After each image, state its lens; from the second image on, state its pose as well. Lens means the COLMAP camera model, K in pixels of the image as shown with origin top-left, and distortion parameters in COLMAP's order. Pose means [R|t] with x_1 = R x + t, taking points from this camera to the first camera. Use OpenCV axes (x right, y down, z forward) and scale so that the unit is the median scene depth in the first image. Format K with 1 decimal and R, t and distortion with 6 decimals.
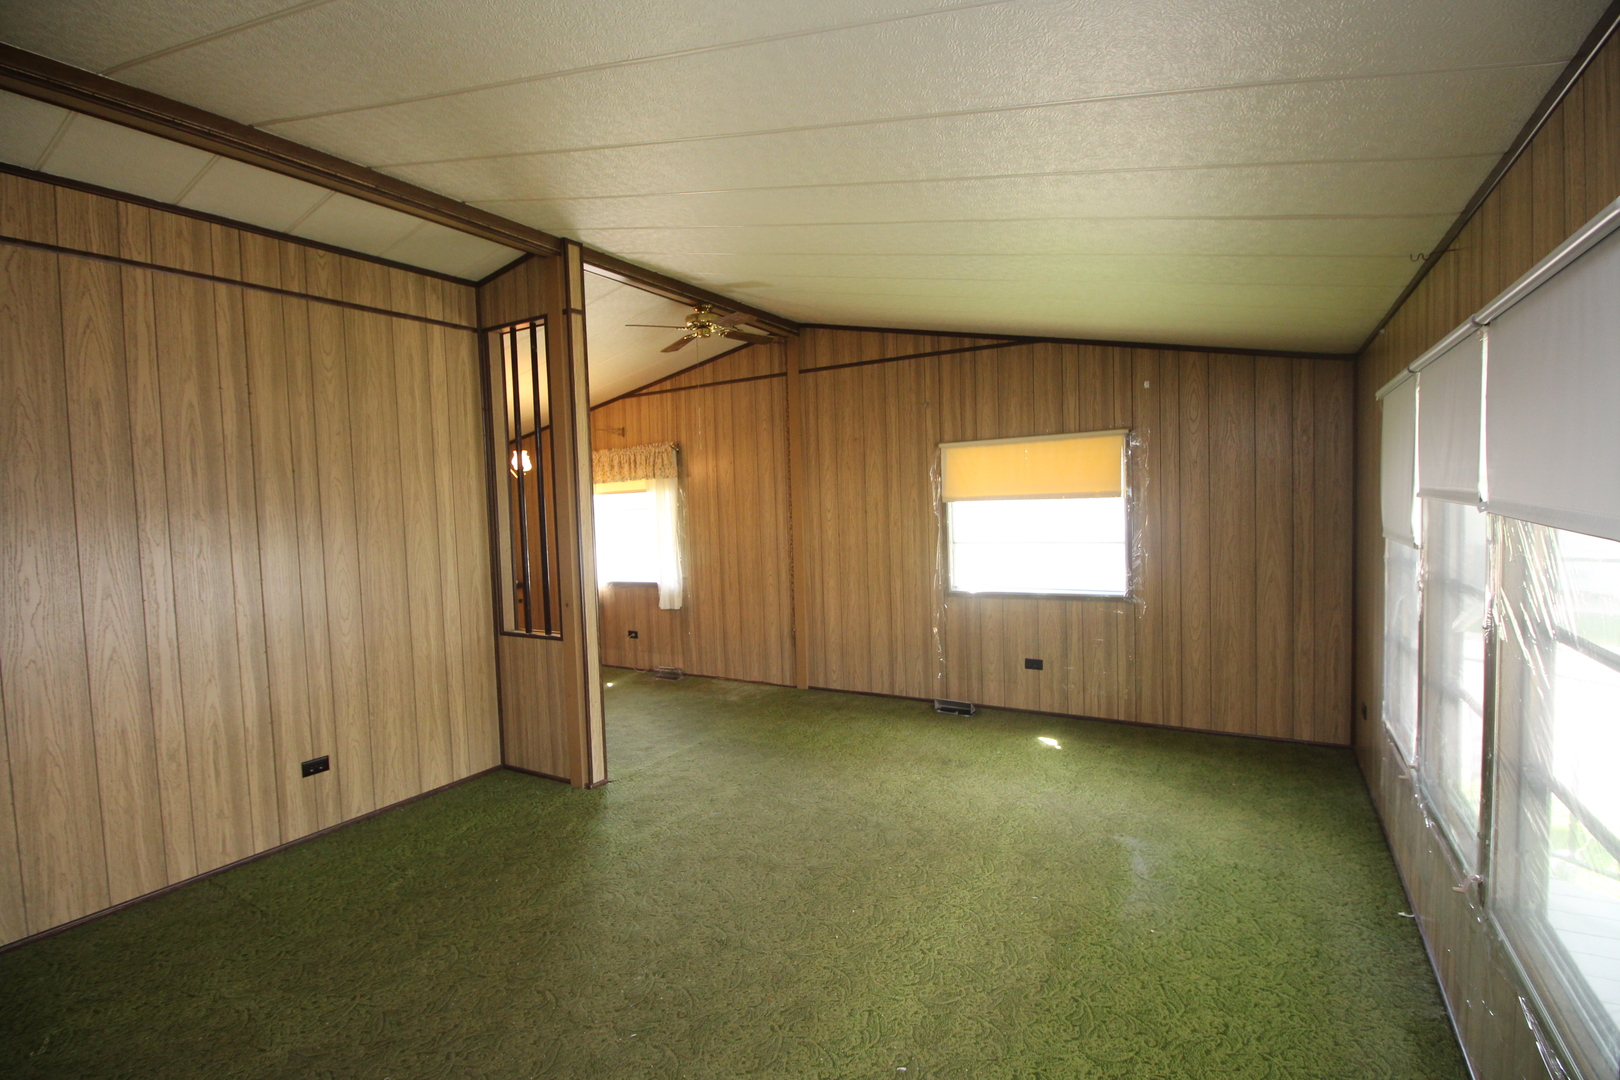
lens RADIAL K [[743.1, 0, 810.0], [0, 743.1, 540.0], [0, 0, 1]] dist [-0.005622, -0.009205]
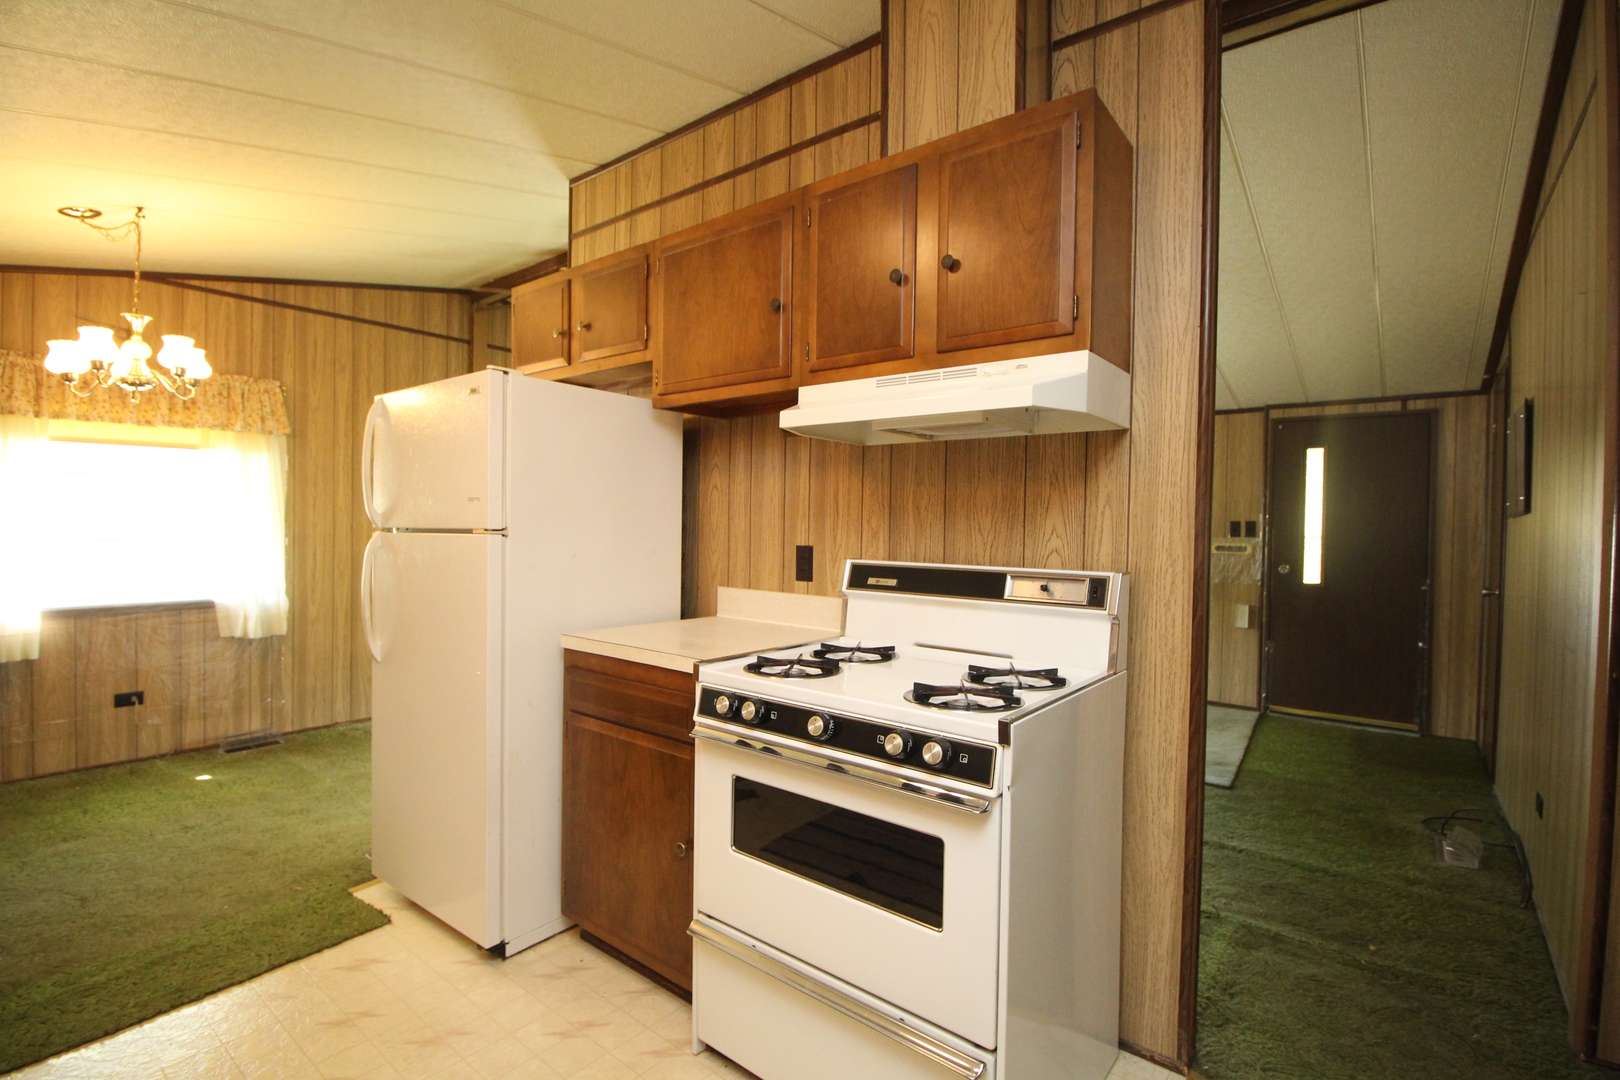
lens RADIAL K [[743.1, 0, 810.0], [0, 743.1, 540.0], [0, 0, 1]] dist [-0.005622, -0.009205]
pose [[0.122538, -0.005689, 0.992447, -0.771658], [0.003163, 0.999981, 0.005342, 0.006037], [-0.992459, 0.002484, 0.122554, 0.445330]]
